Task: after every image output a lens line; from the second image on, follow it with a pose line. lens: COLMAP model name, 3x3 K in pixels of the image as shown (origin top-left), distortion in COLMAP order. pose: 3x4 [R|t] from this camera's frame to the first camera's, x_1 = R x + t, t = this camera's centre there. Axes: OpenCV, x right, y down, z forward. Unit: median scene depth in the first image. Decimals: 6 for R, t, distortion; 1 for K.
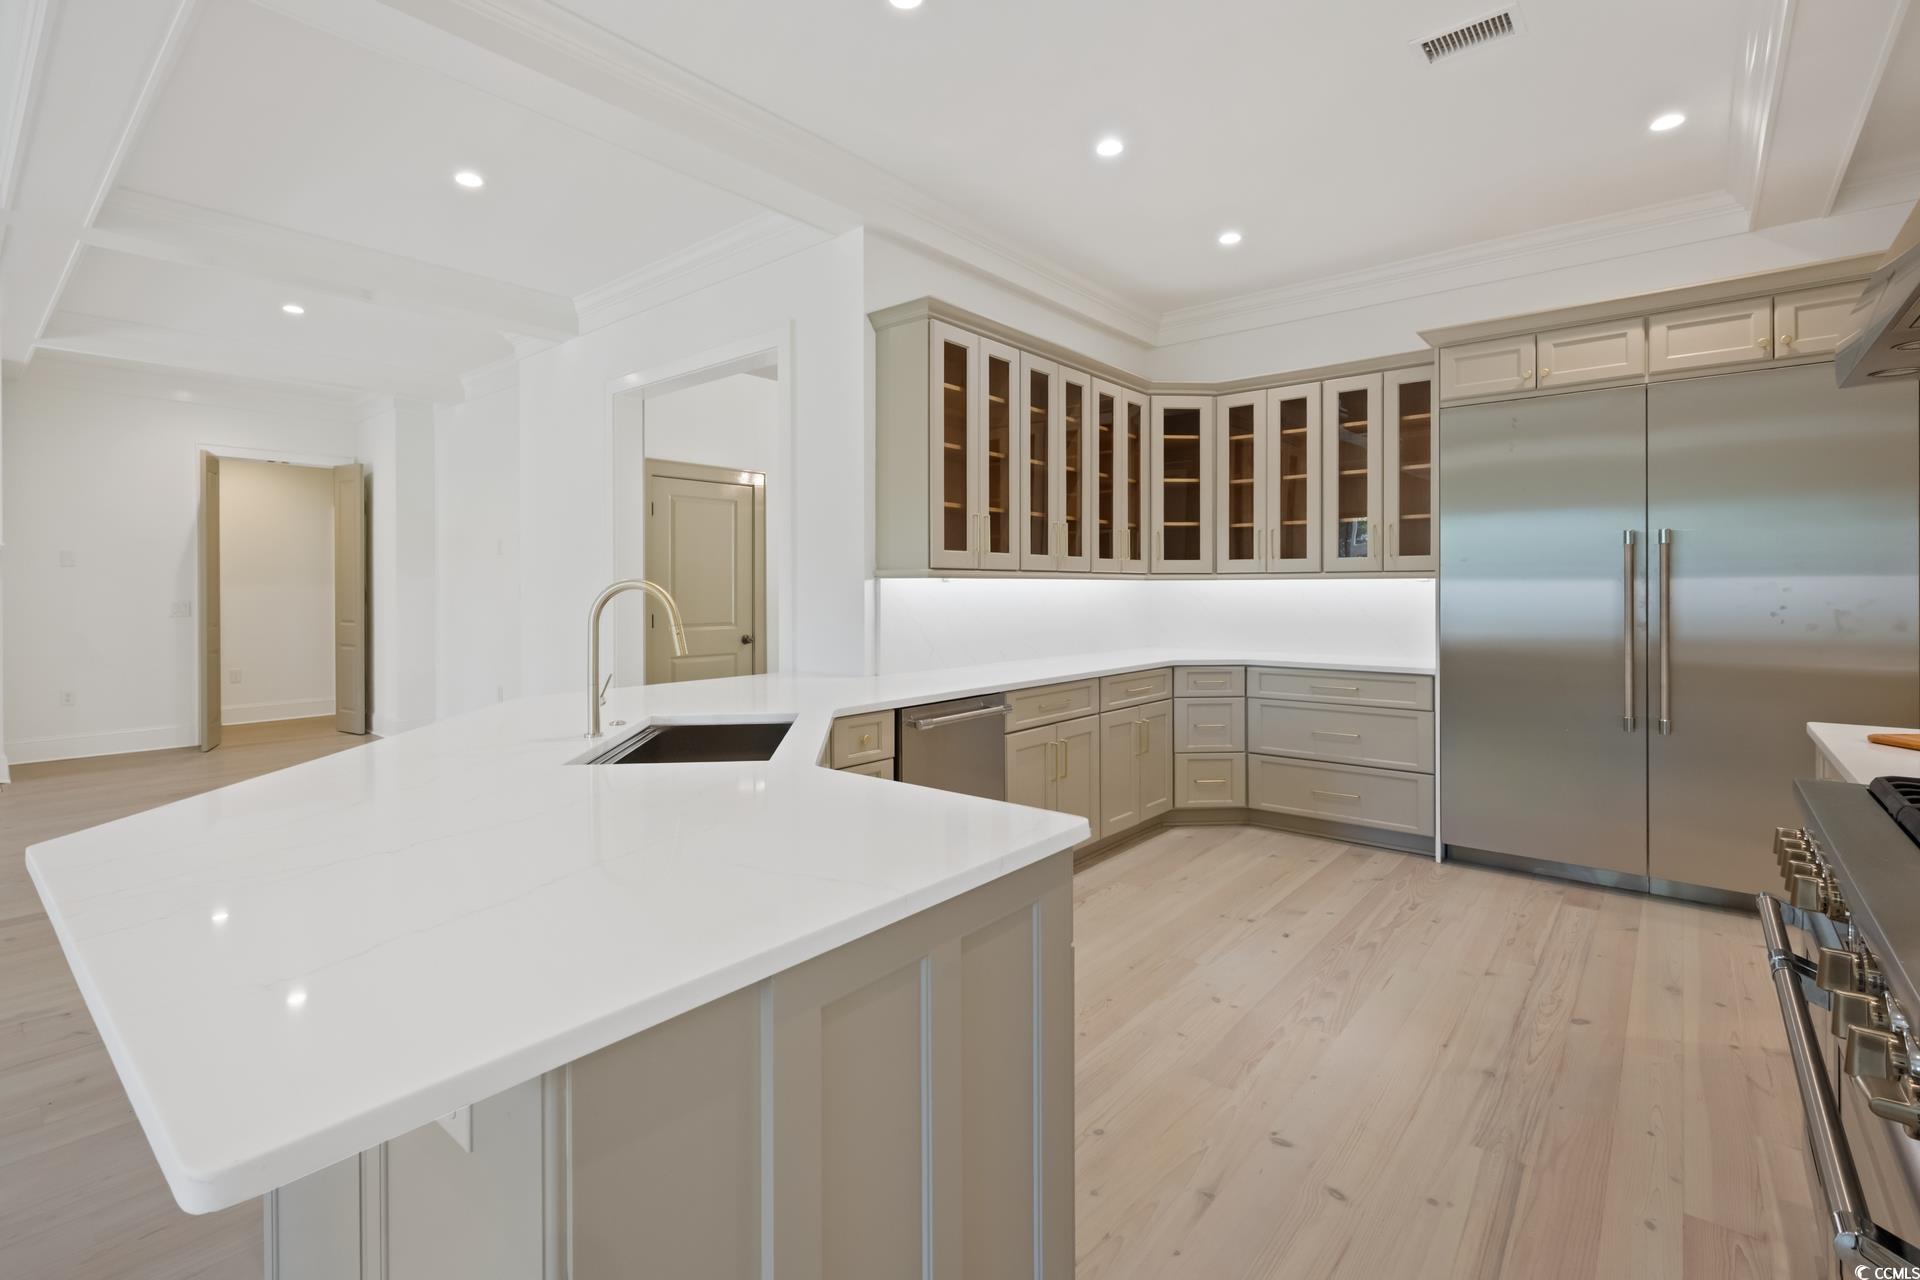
lens RADIAL K [[866.0, 0, 965.6], [0, 866.0, 586.6], [0, 0, 1]] dist [-0.000550, -0.000318]
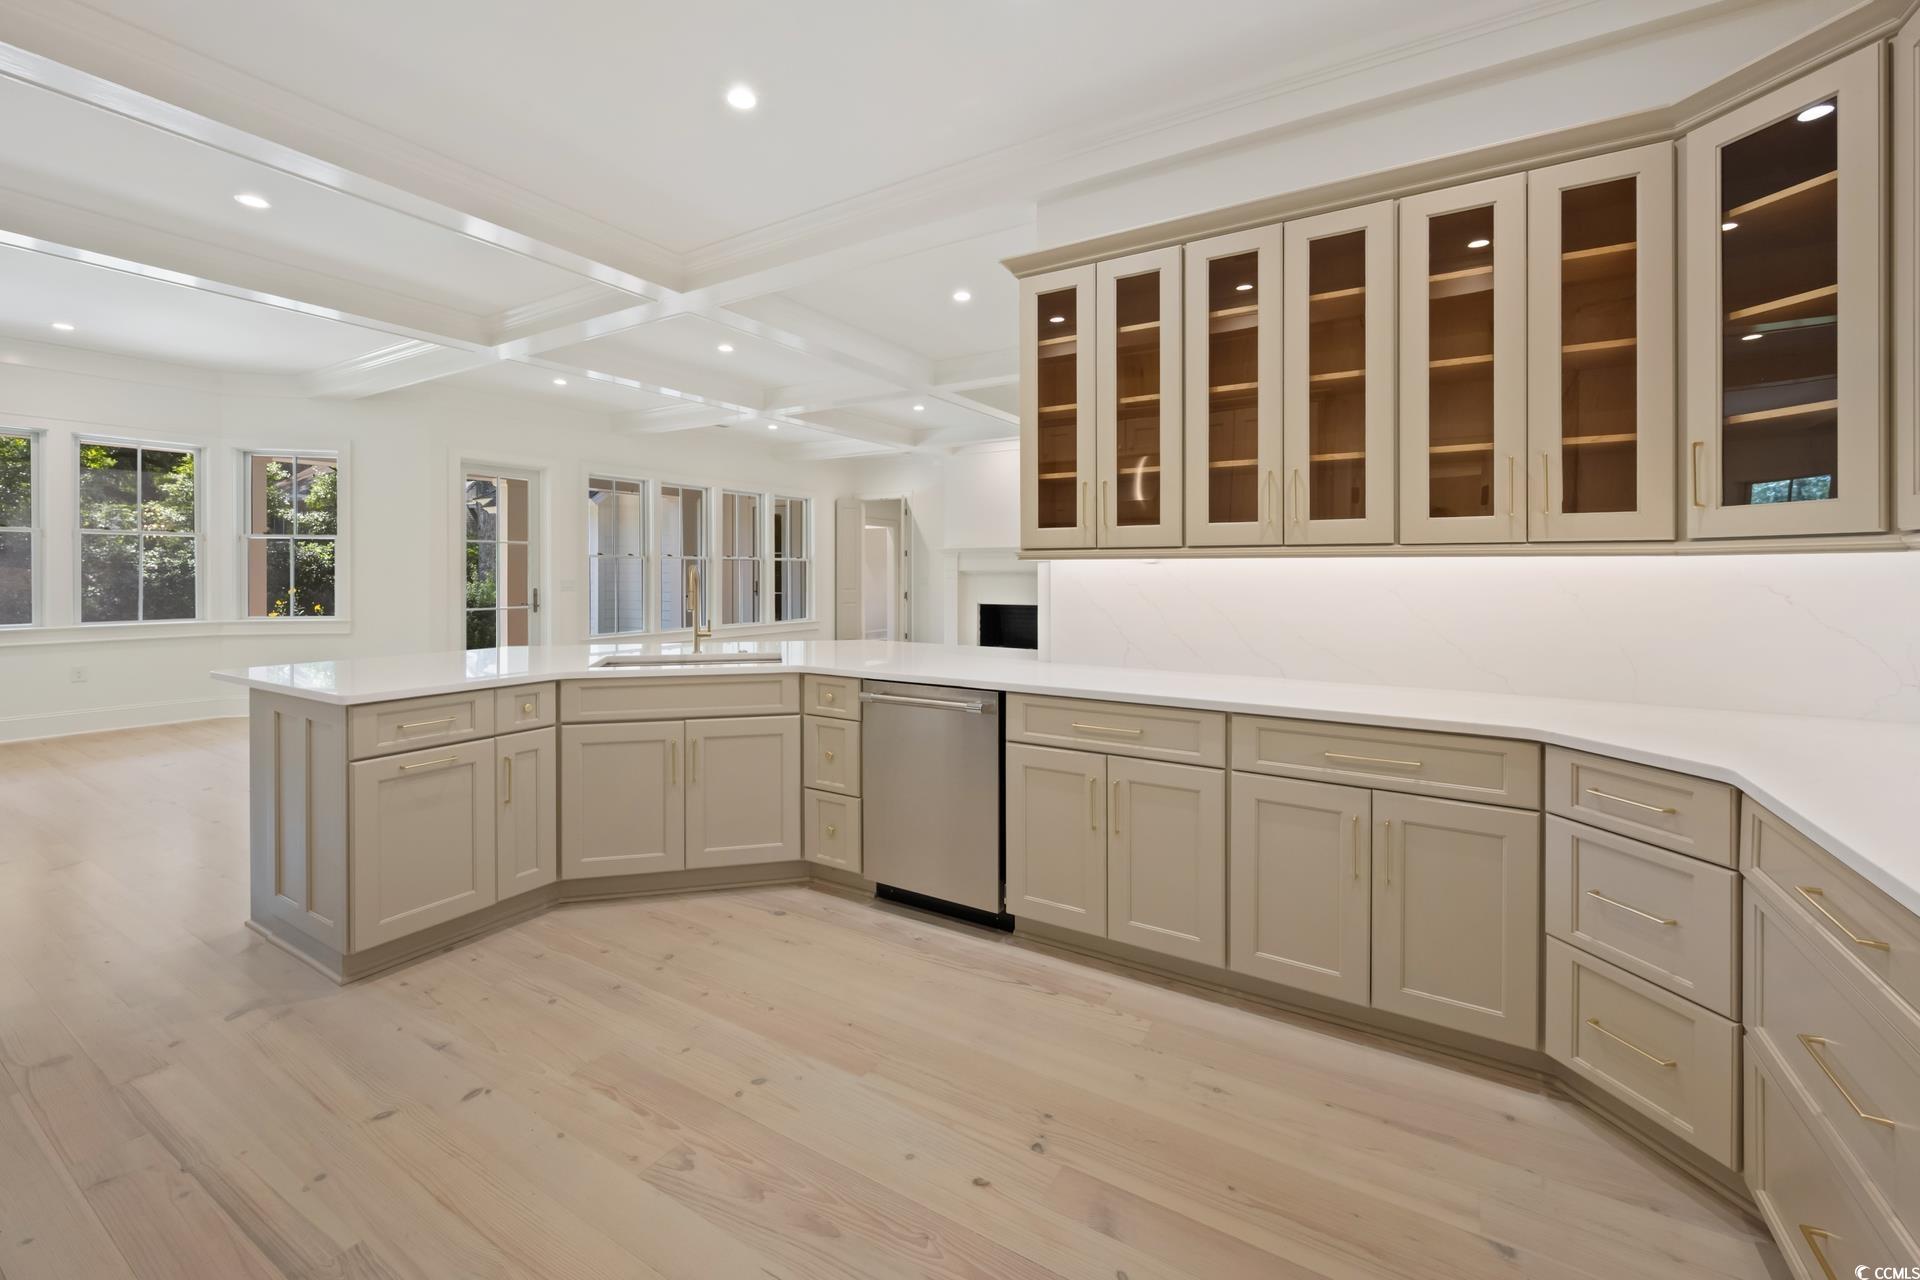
lens RADIAL K [[783.1, 0, 955.9], [0, 783.1, 573.0], [0, 0, 1]] dist [-0.000728, 0.000240]
pose [[0.143056, 0.011673, -0.989646, 0.825080], [0.003777, 0.999917, 0.012340, -0.008388], [0.989707, -0.005503, 0.143000, 0.856518]]
